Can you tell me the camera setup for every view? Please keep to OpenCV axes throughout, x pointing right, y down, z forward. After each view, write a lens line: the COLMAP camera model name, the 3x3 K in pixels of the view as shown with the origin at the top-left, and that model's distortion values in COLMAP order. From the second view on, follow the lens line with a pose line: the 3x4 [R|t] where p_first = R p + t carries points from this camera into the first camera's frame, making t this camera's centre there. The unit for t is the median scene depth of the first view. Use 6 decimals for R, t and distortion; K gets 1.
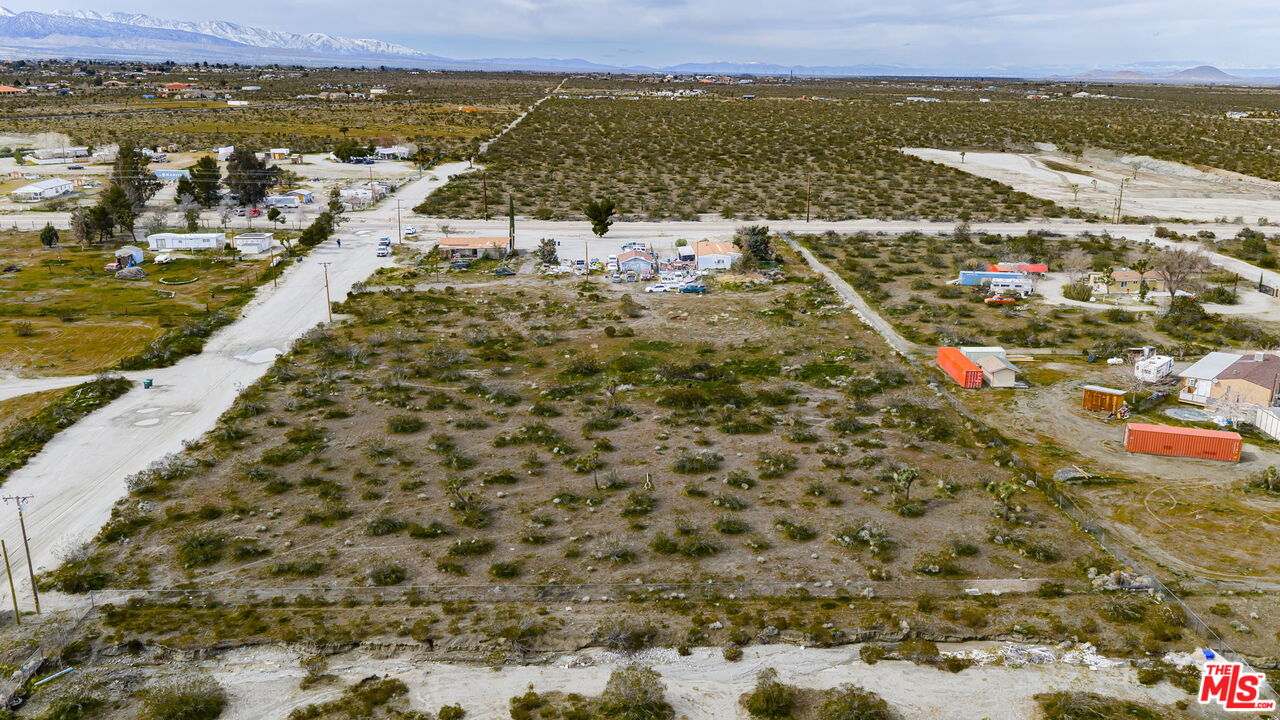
lens RADIAL K [[1048.6, 0, 645.4], [0, 1048.6, 362.5], [0, 0, 1]] dist [0.030344, -0.058267]
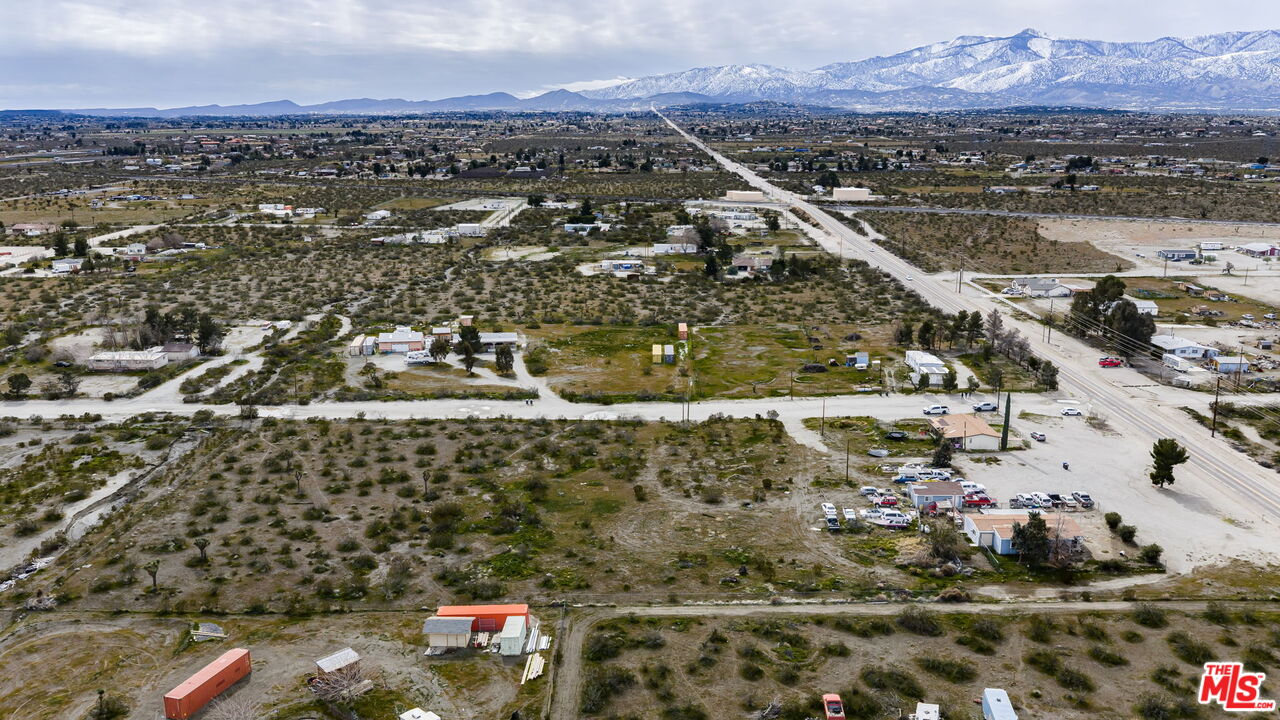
lens RADIAL K [[1048.6, 0, 645.4], [0, 1048.6, 362.5], [0, 0, 1]] dist [0.030344, -0.058267]
pose [[-0.043115, 0.217991, -0.974998, 0.676207], [-0.275213, 0.935556, 0.221342, -0.267173], [0.960416, 0.277876, 0.019658, 0.616227]]
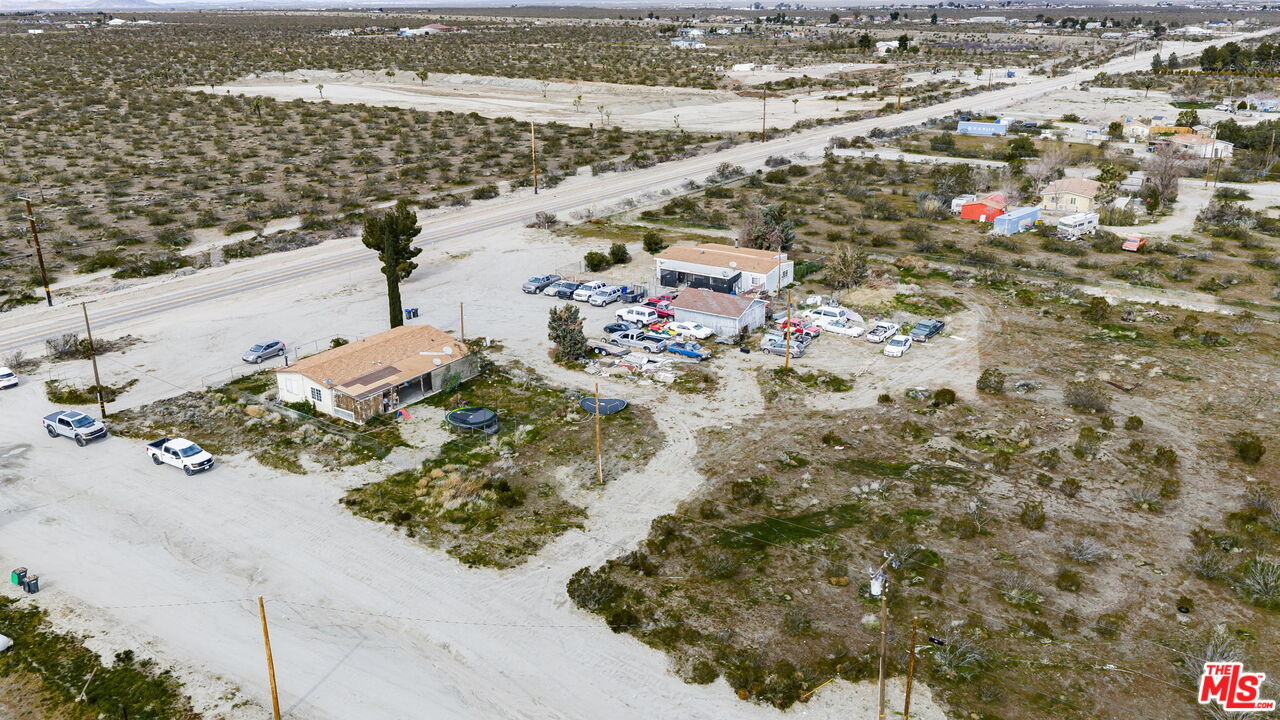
lens RADIAL K [[1048.6, 0, 645.4], [0, 1048.6, 362.5], [0, 0, 1]] dist [0.030344, -0.058267]
pose [[0.606245, -0.276536, 0.745651, -0.363038], [0.229242, 0.958566, 0.169115, -0.141233], [-0.761522, 0.068410, 0.644519, 0.583362]]
